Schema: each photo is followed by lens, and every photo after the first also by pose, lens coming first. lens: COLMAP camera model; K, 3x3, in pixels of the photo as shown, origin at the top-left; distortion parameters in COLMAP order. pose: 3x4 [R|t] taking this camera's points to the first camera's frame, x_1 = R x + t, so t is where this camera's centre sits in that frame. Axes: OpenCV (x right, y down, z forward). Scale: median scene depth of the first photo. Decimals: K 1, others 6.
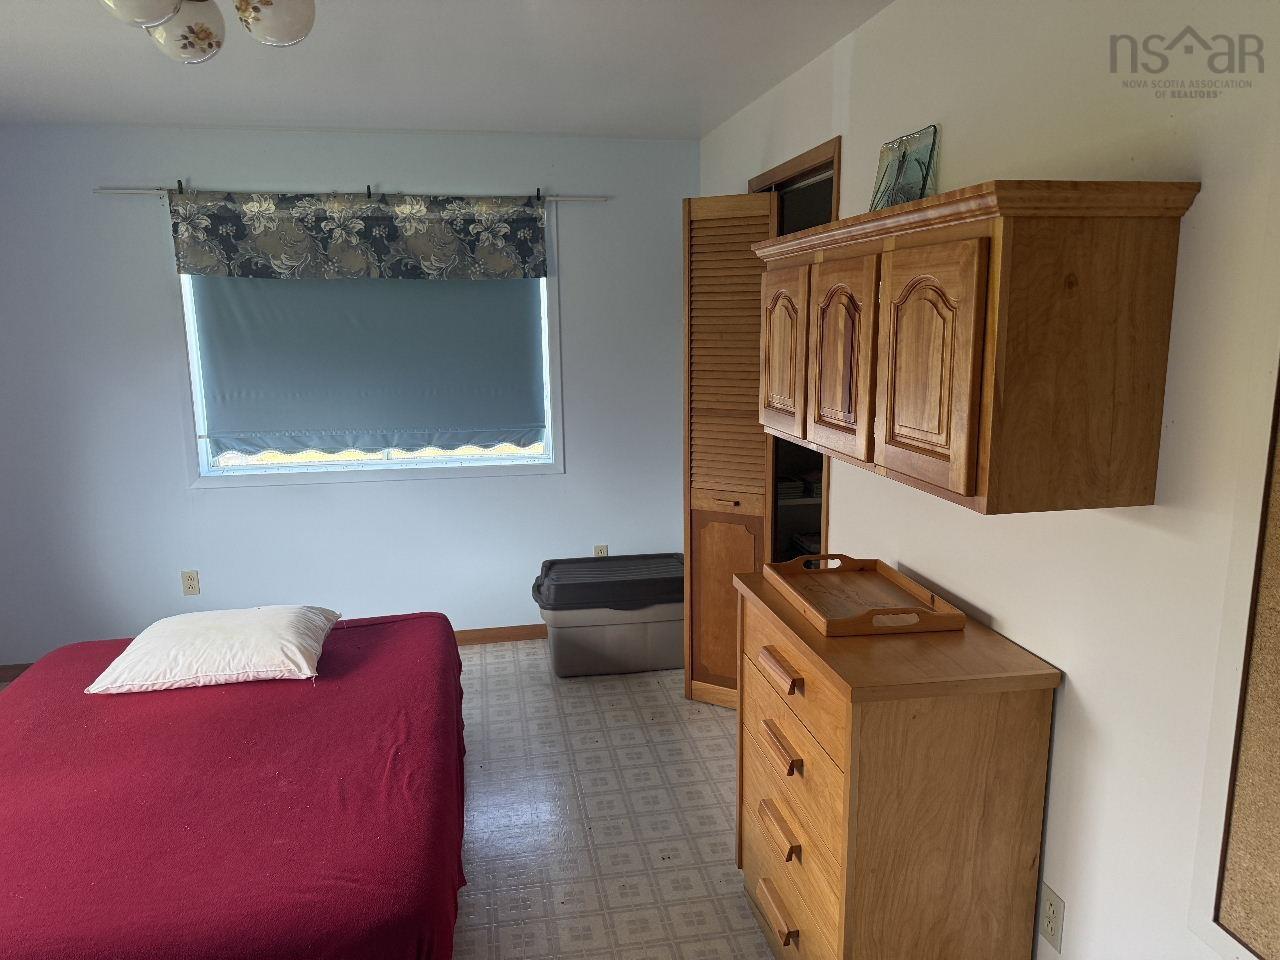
lens RADIAL K [[880.3, 0, 640.0], [0, 880.3, 480.0], [0, 0, 1]] dist [0.016705, -0.069750]
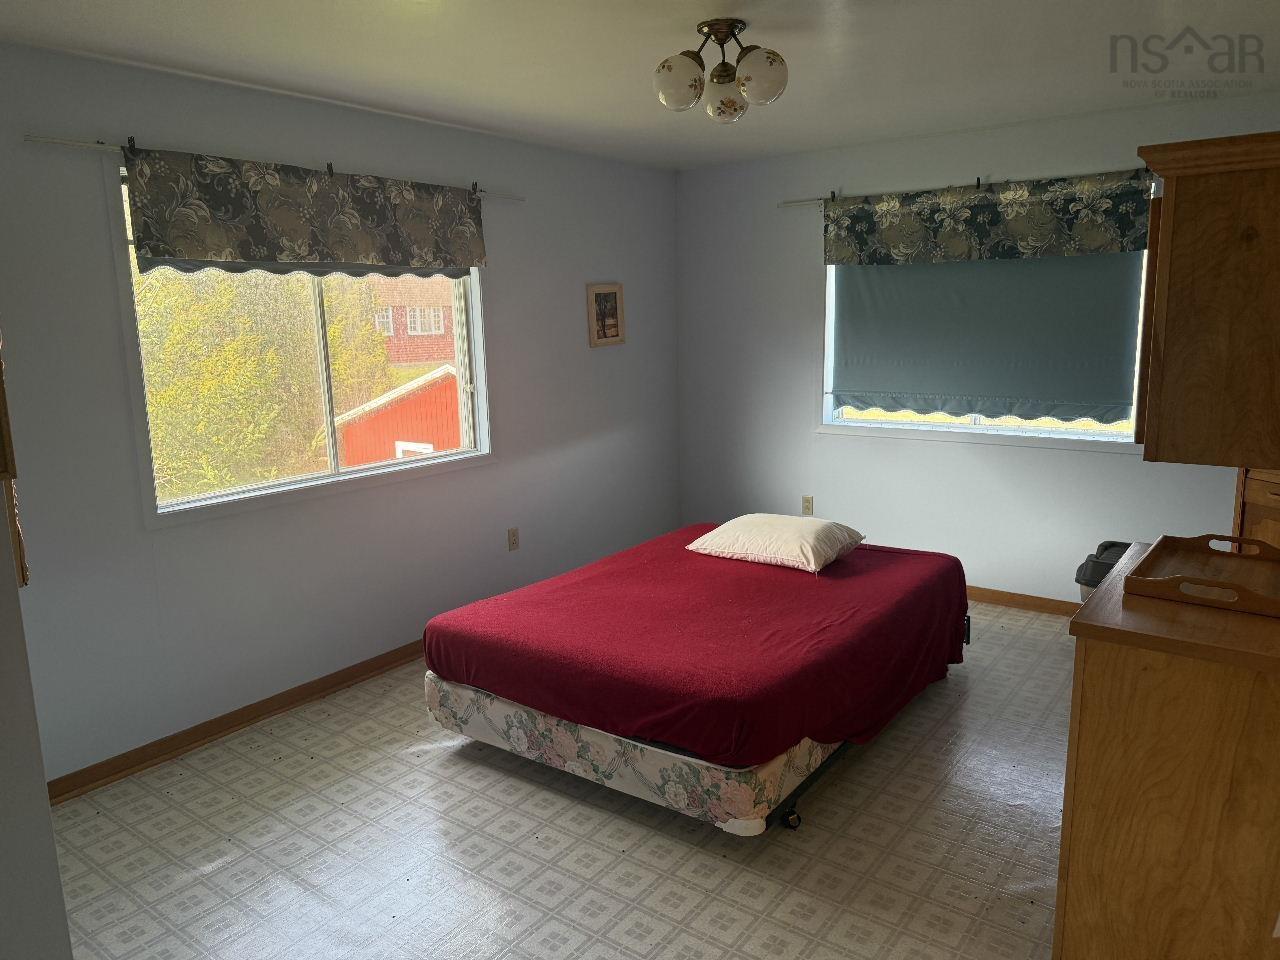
lens RADIAL K [[880.3, 0, 640.0], [0, 880.3, 480.0], [0, 0, 1]] dist [0.016705, -0.069750]
pose [[0.665561, 0.128944, -0.735120, 0.278507], [-0.117778, 0.990767, 0.067152, 0.022686], [0.736992, 0.041887, 0.674603, -0.056059]]
